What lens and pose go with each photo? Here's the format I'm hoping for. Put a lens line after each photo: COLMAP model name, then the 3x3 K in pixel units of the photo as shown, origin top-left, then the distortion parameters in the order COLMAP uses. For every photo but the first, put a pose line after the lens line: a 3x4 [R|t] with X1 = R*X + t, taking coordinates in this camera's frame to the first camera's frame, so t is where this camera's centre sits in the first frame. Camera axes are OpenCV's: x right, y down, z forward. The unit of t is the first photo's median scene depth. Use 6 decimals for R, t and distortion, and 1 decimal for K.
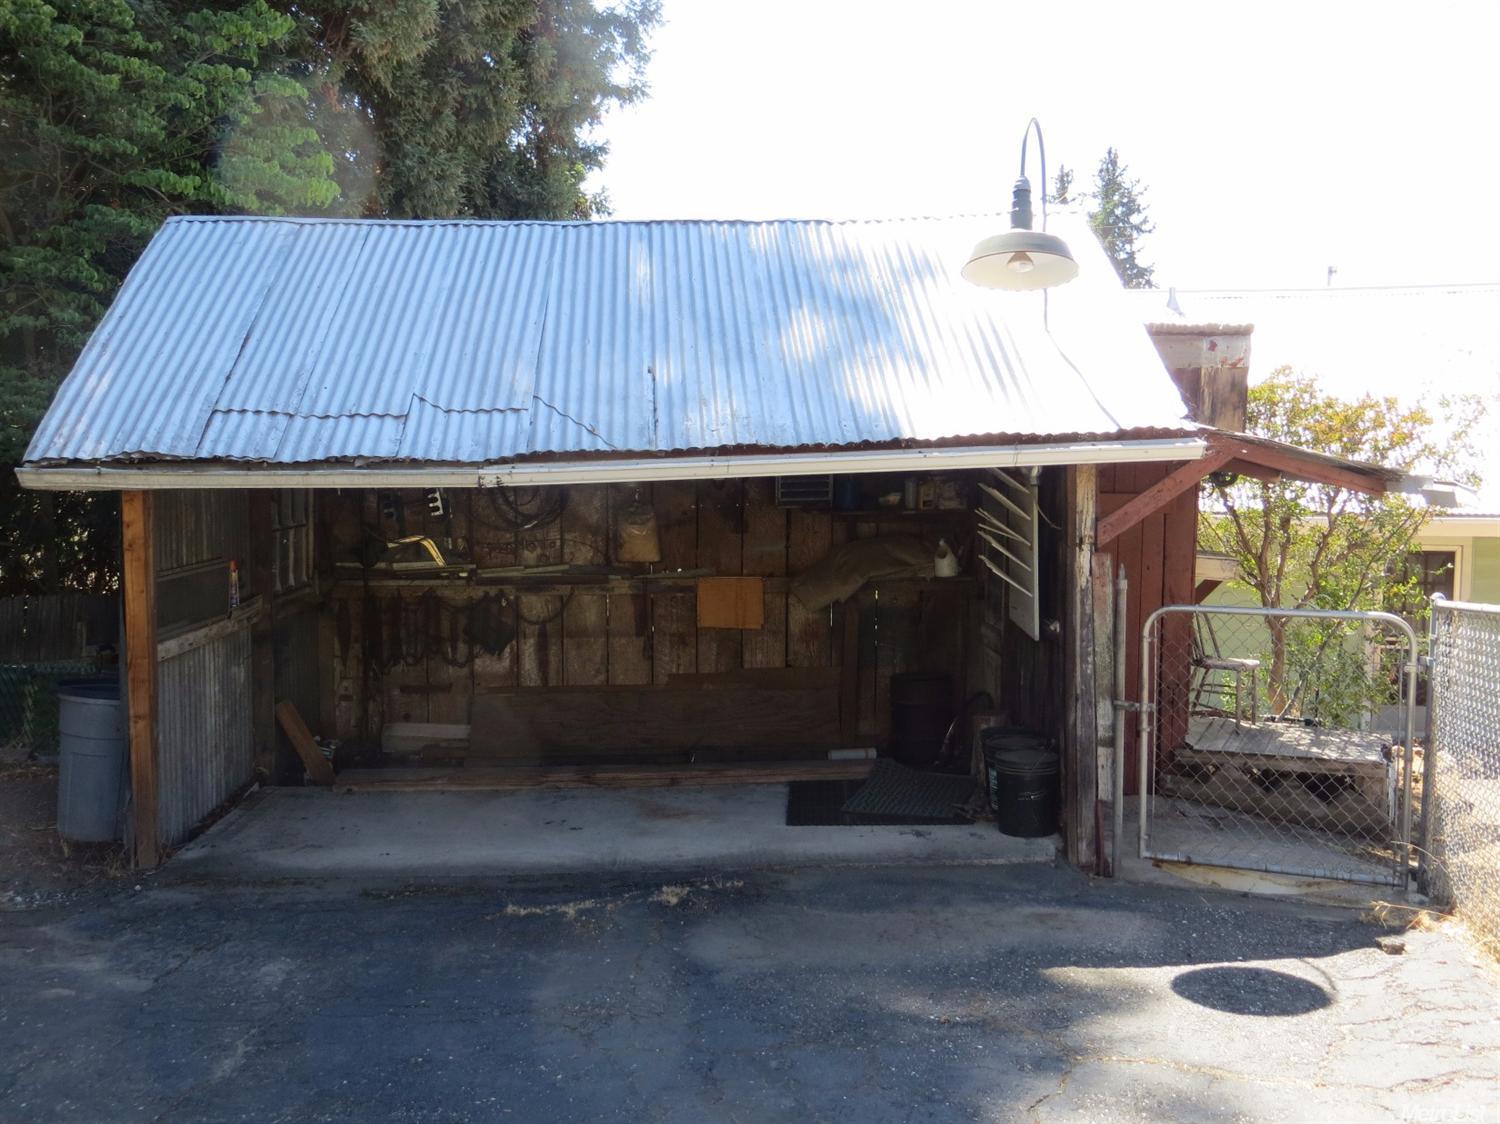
lens RADIAL K [[1396.0, 0, 746.2], [0, 1396.0, 554.0], [0, 0, 1]] dist [-0.002680, 0.000000]
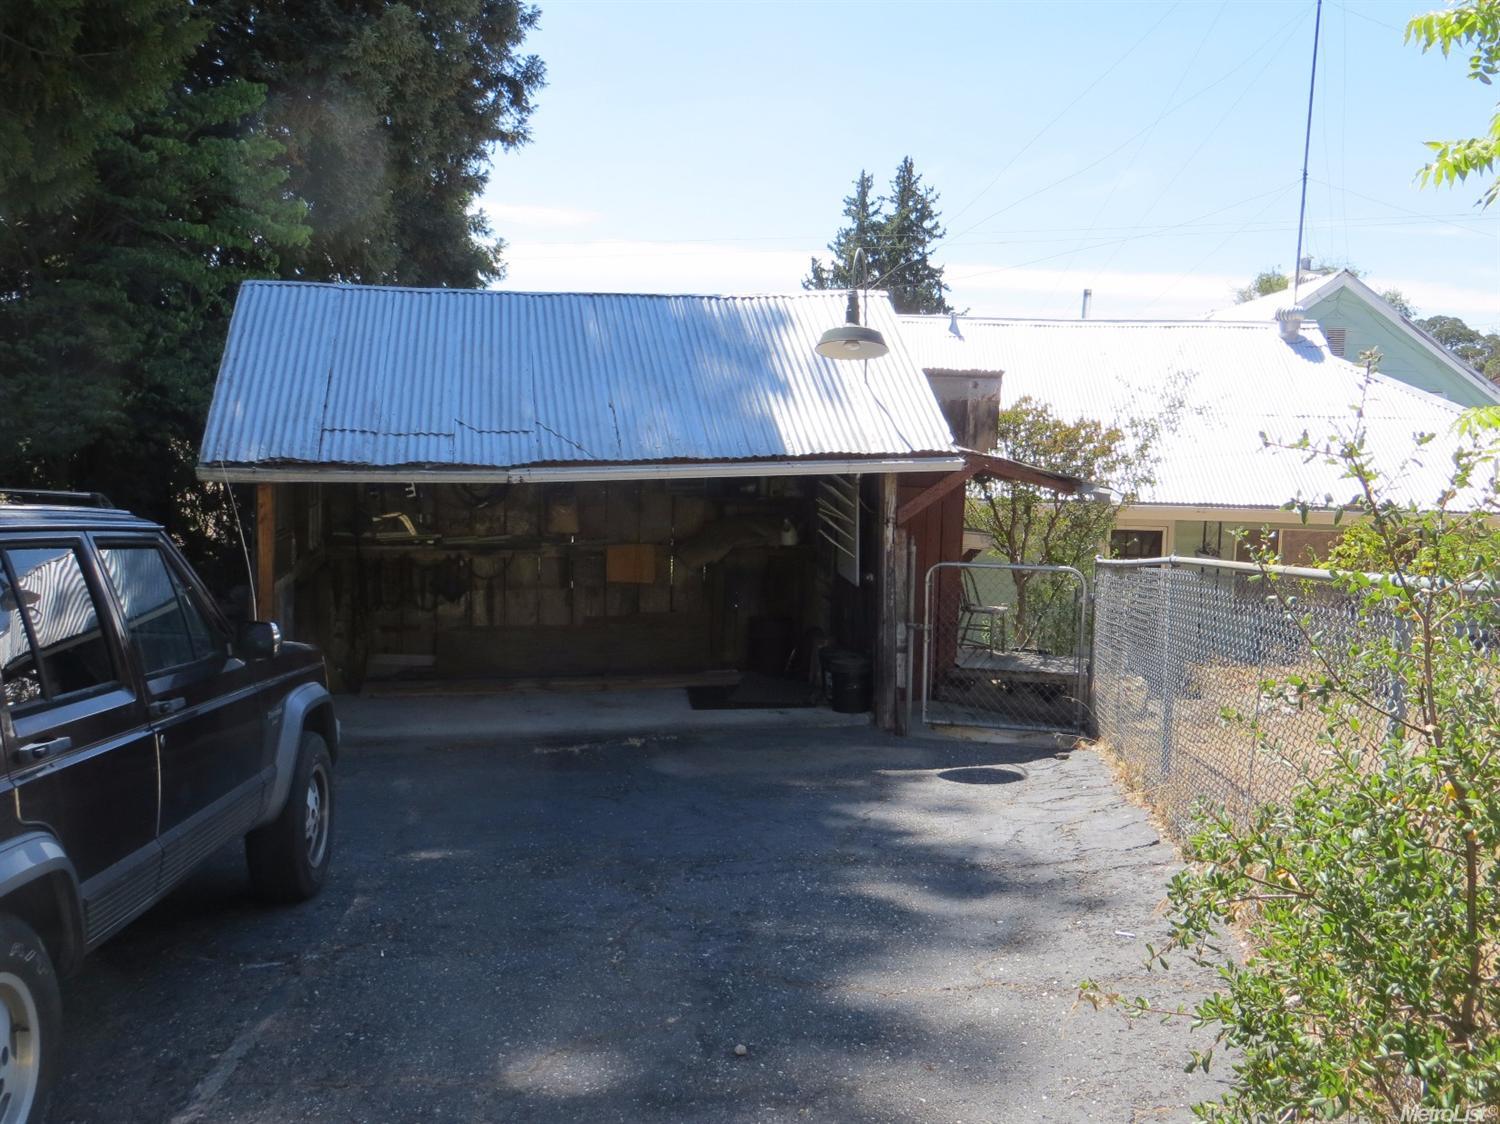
lens RADIAL K [[1396.0, 0, 757.9], [0, 1396.0, 562.1], [0, 0, 1]] dist [-0.002680, 0.000000]
pose [[0.988401, 0.003139, 0.151834, -0.114159], [-0.006718, 0.999711, 0.023064, 0.001302], [-0.151718, -0.023817, 0.988137, -0.425180]]
